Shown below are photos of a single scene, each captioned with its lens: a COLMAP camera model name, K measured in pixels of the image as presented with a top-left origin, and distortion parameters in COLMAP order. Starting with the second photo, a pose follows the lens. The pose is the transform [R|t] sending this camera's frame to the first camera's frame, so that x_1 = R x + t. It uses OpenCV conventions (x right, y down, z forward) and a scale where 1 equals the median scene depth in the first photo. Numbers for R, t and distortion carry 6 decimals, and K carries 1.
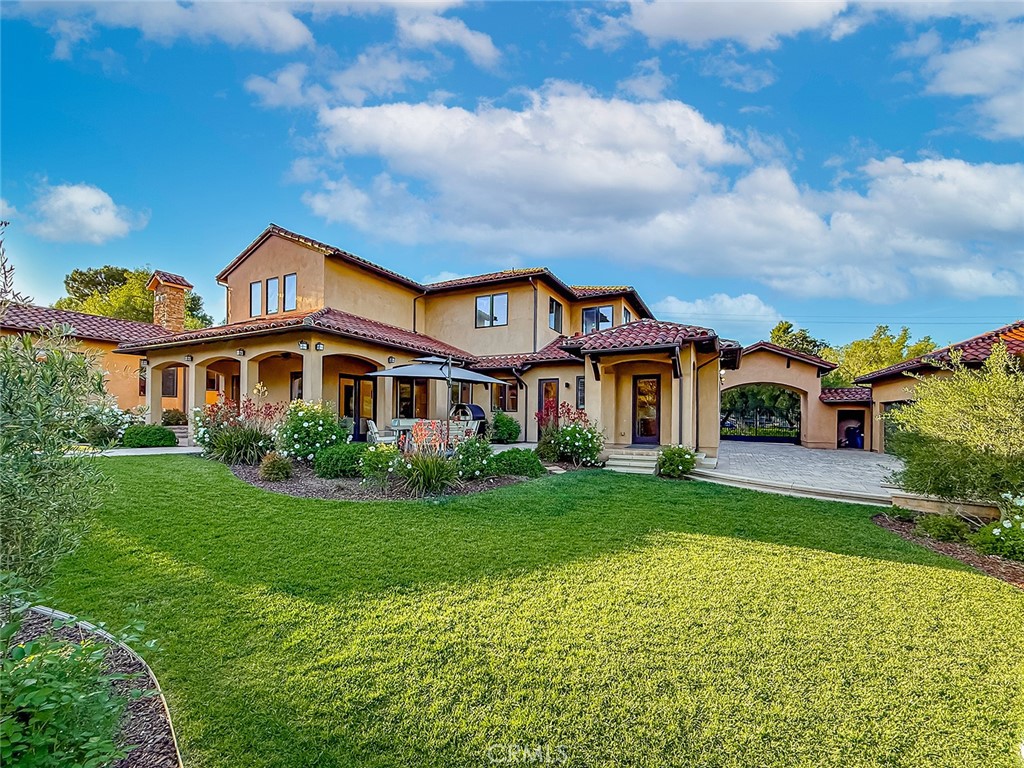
lens RADIAL K [[409.7, 0, 512.0], [0, 409.7, 384.0], [0, 0, 1]] dist [0.001554, 0.000221]
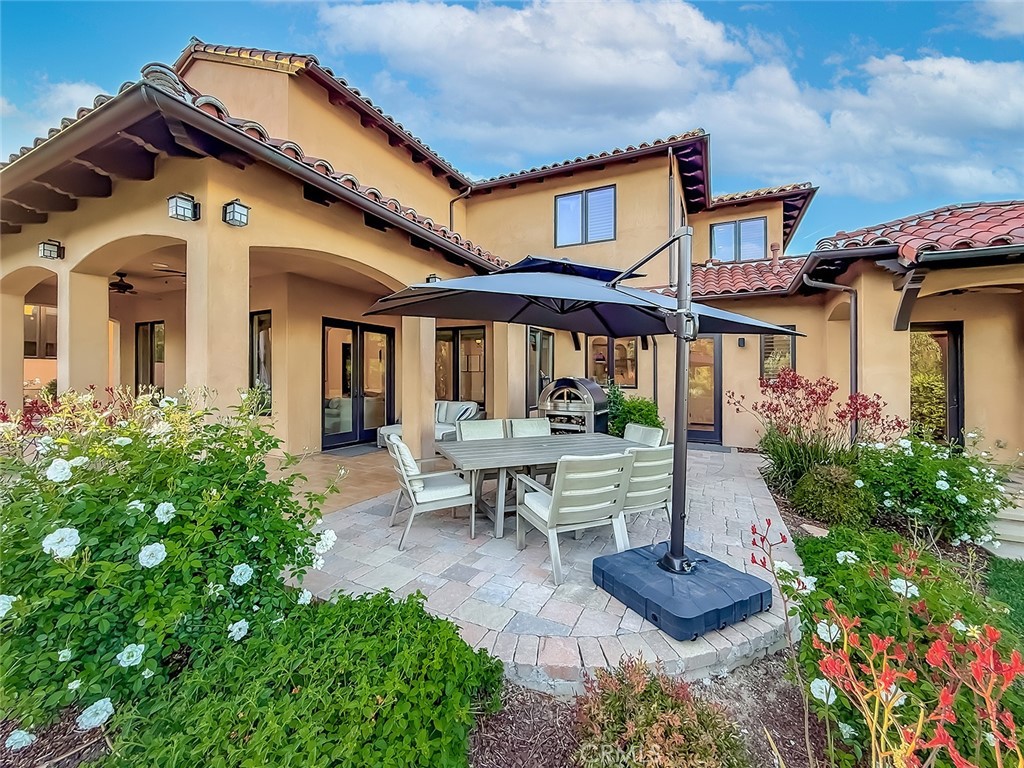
lens RADIAL K [[409.7, 0, 512.0], [0, 409.7, 384.0], [0, 0, 1]] dist [0.001554, 0.000221]
pose [[0.999788, 0.006334, -0.019611, -0.180450], [-0.004437, 0.995438, 0.095304, 0.007568], [0.020125, -0.095196, 0.995255, 0.495634]]
